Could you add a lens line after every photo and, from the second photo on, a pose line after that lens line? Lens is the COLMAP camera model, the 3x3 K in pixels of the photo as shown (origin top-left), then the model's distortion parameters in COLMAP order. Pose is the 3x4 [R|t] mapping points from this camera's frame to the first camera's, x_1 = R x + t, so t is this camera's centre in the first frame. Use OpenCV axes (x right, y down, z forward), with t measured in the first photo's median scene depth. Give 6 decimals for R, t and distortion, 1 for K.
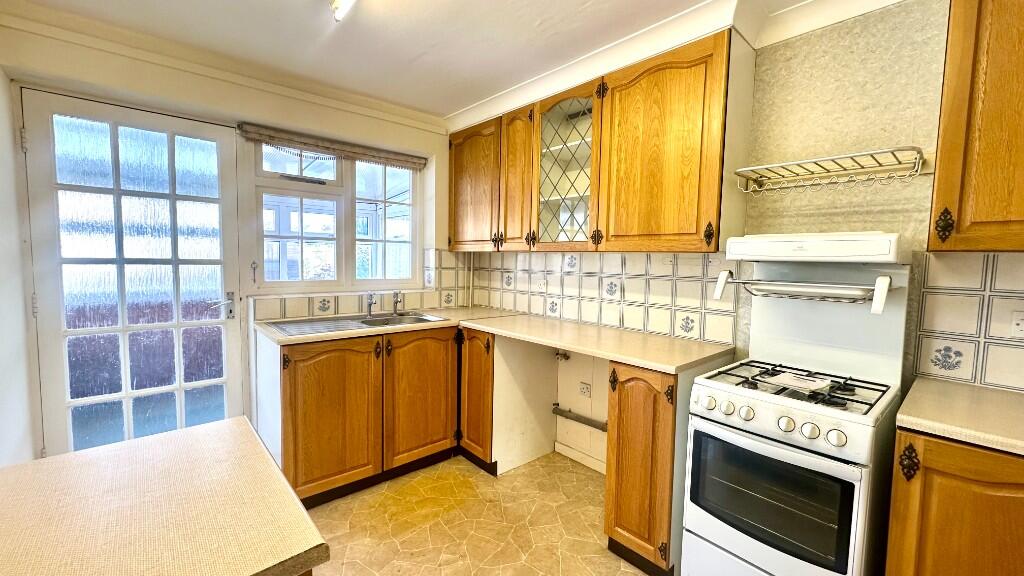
lens RADIAL K [[406.4, 0, 511.1], [0, 406.4, 288.7], [0, 0, 1]] dist [0.000500, 0.000112]
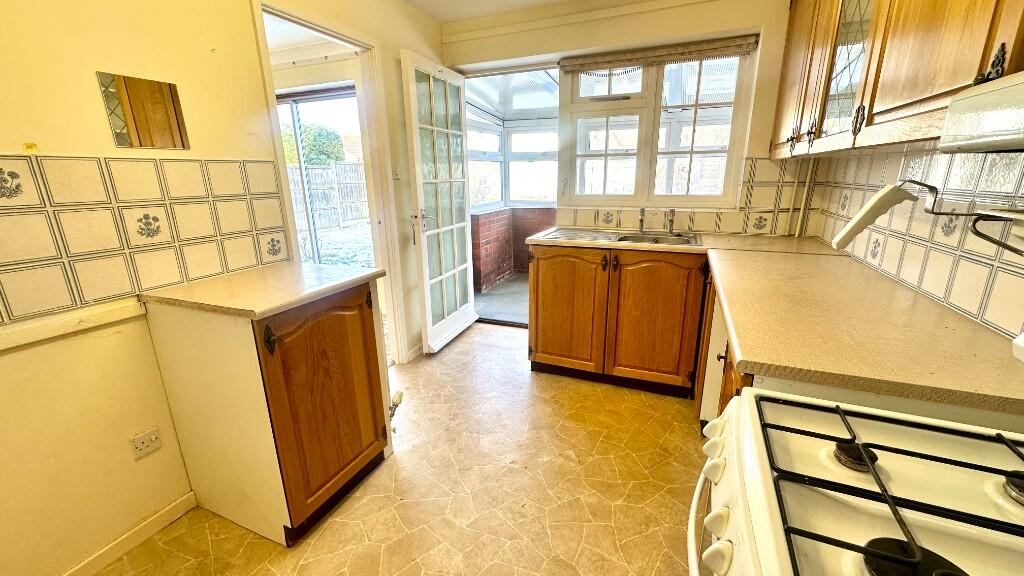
lens RADIAL K [[406.4, 0, 511.8], [0, 406.4, 286.5], [0, 0, 1]] dist [0.000500, 0.000112]
pose [[0.436064, 0.216510, -0.873483, 0.418251], [-0.043540, 0.974566, 0.219830, -0.009057], [0.898862, -0.057828, 0.434400, 0.270199]]
